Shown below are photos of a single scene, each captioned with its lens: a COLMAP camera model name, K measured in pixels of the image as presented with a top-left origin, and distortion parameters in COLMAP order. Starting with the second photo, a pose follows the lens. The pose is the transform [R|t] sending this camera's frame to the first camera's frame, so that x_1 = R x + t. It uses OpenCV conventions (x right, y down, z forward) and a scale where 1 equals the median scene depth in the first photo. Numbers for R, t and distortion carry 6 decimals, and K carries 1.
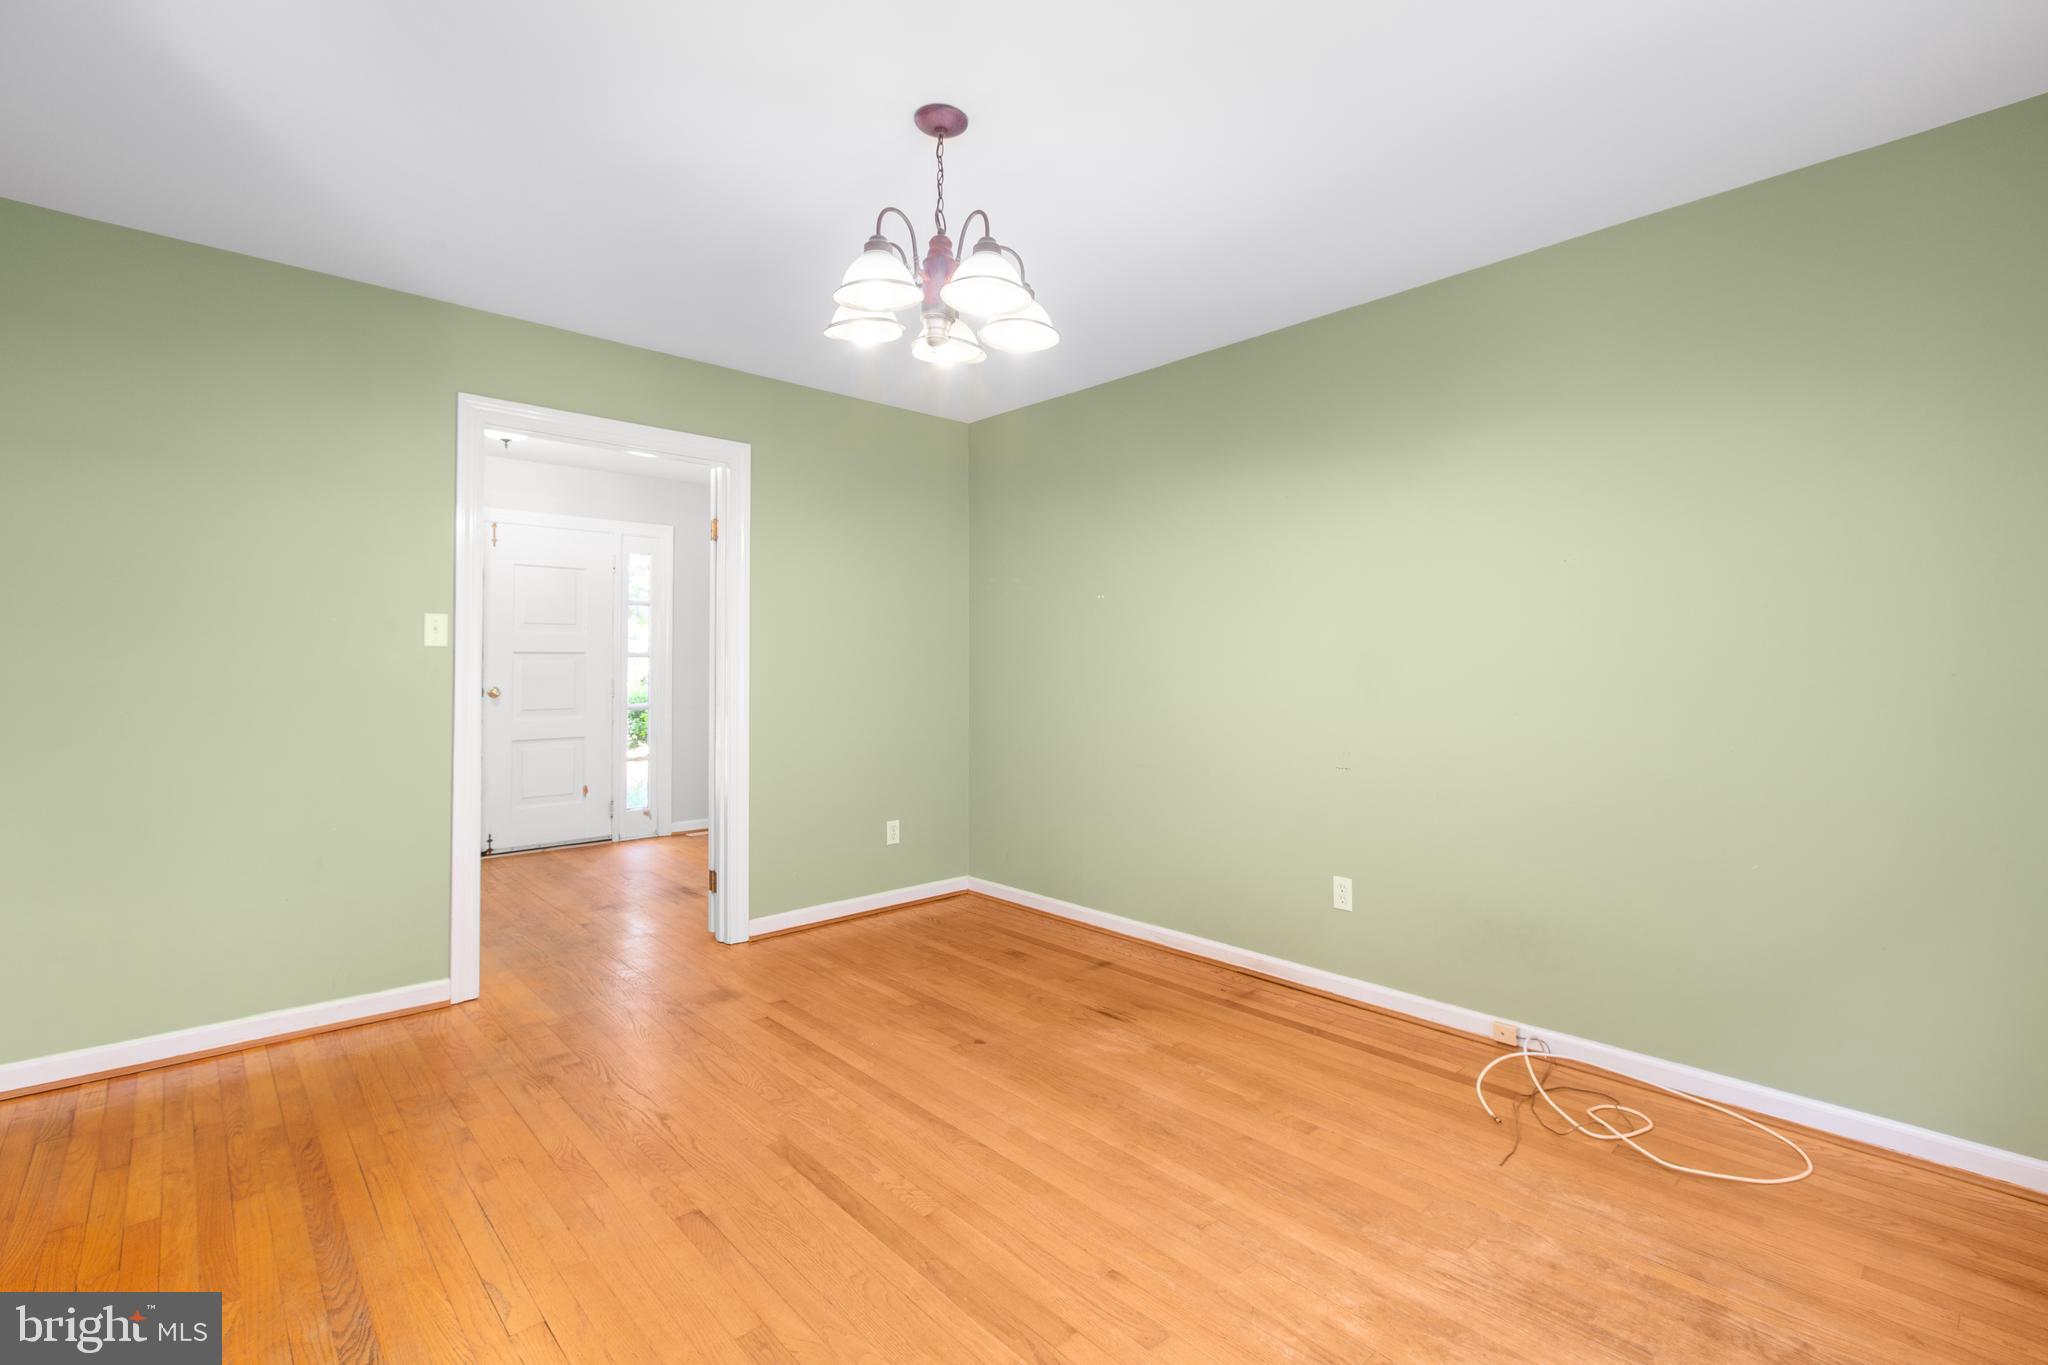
lens RADIAL K [[899.4, 0, 1022.1], [0, 899.4, 721.3], [0, 0, 1]] dist [-0.001319, -0.000381]
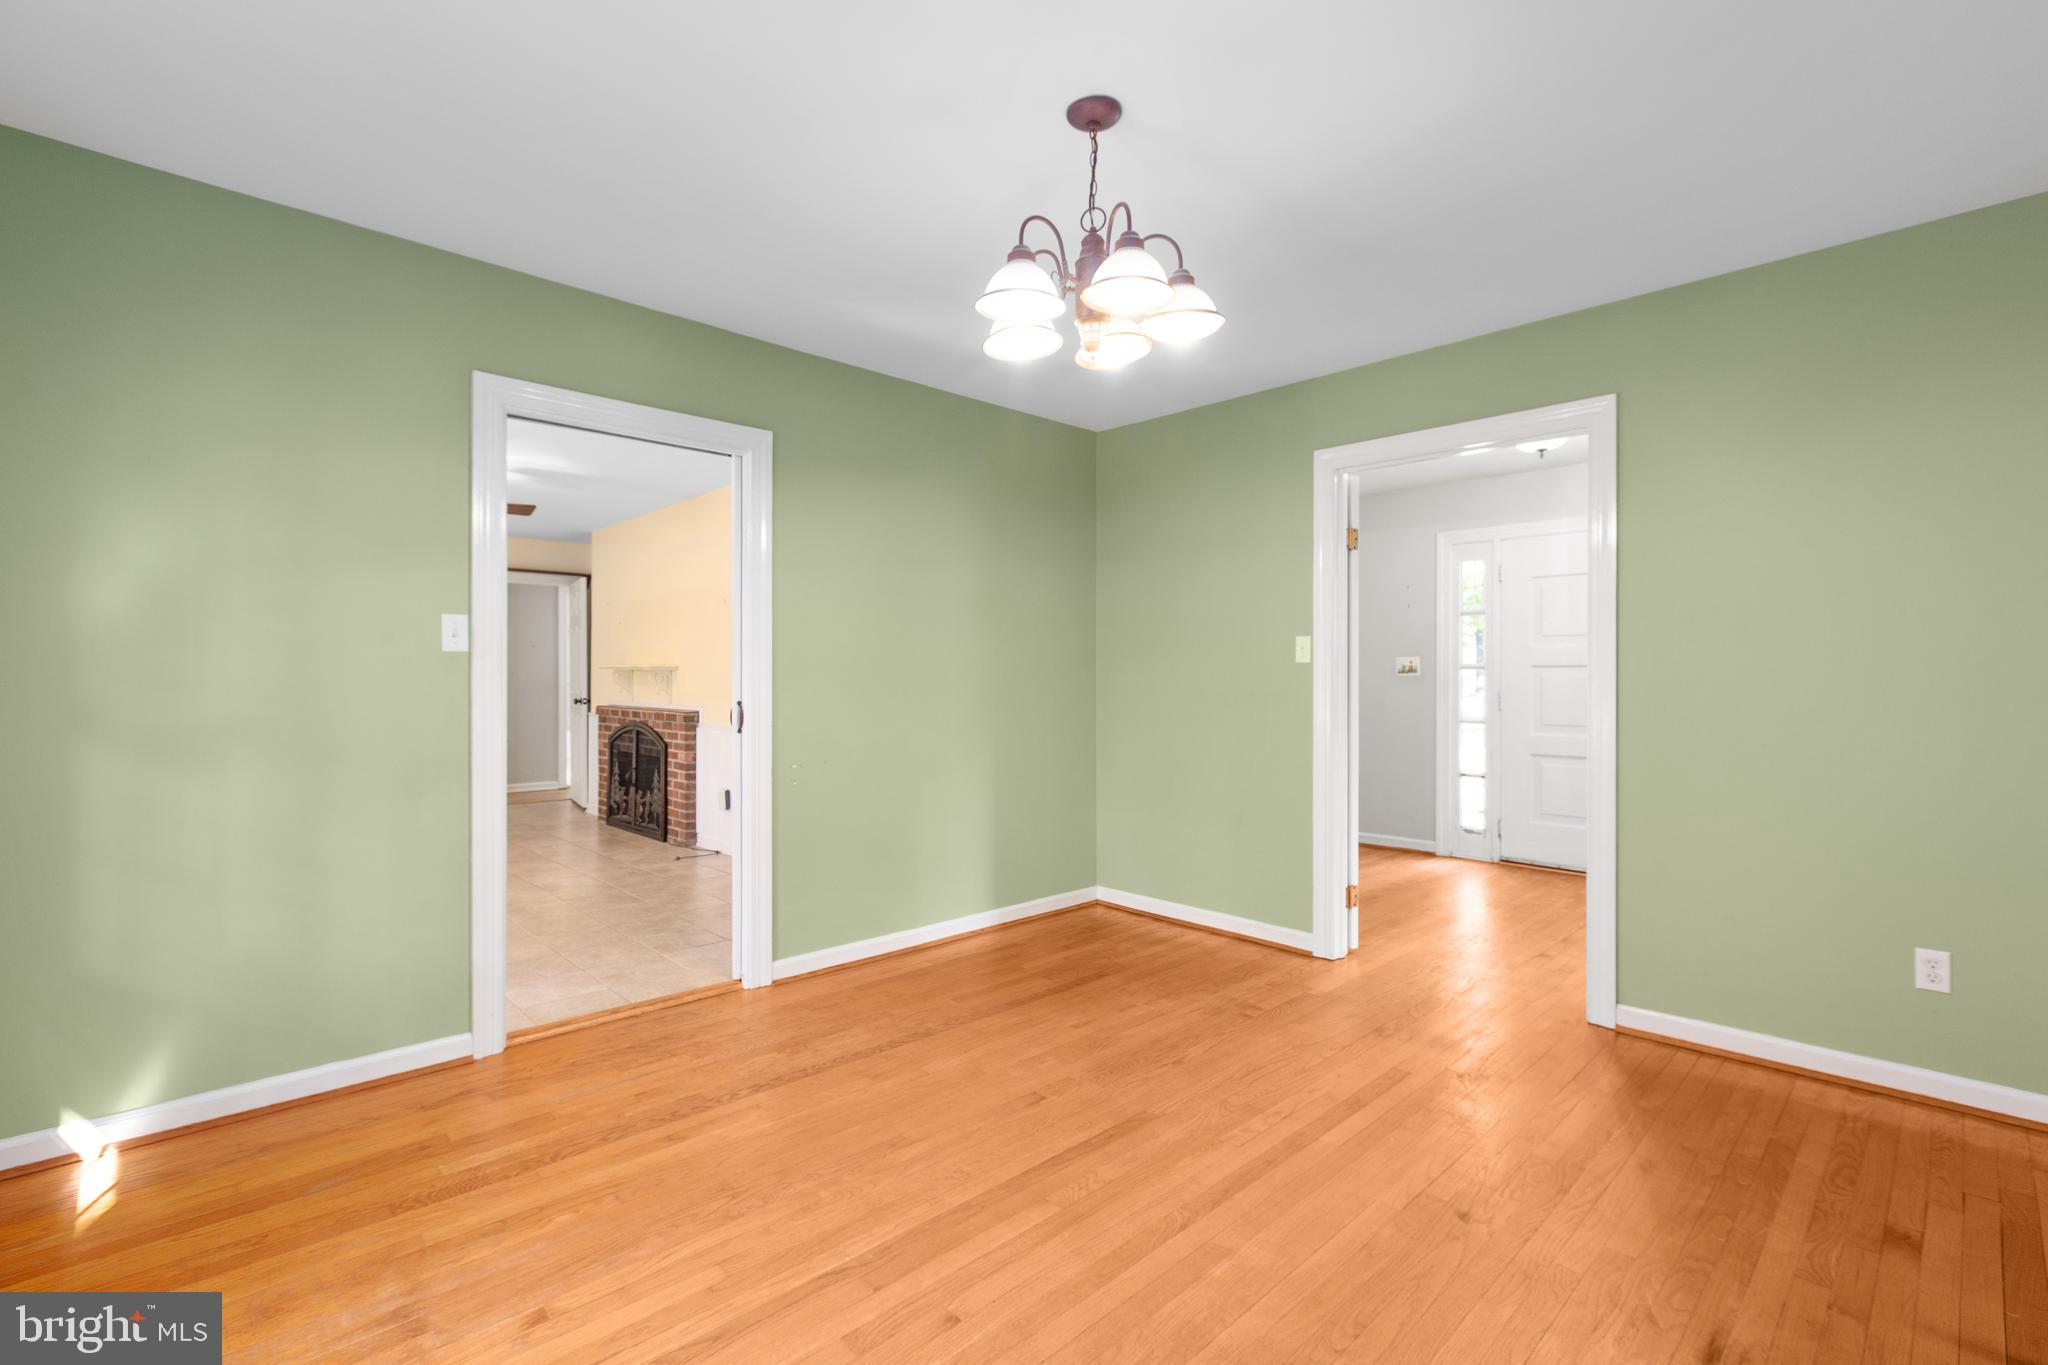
lens RADIAL K [[926.5, 0, 1046.7], [0, 926.5, 678.7], [0, 0, 1]] dist [0.000009, -0.000095]
pose [[0.029118, -0.001696, -0.999575, 0.819579], [-0.062156, 0.998060, -0.003504, -0.043658], [0.997642, 0.062232, 0.028956, 0.785344]]
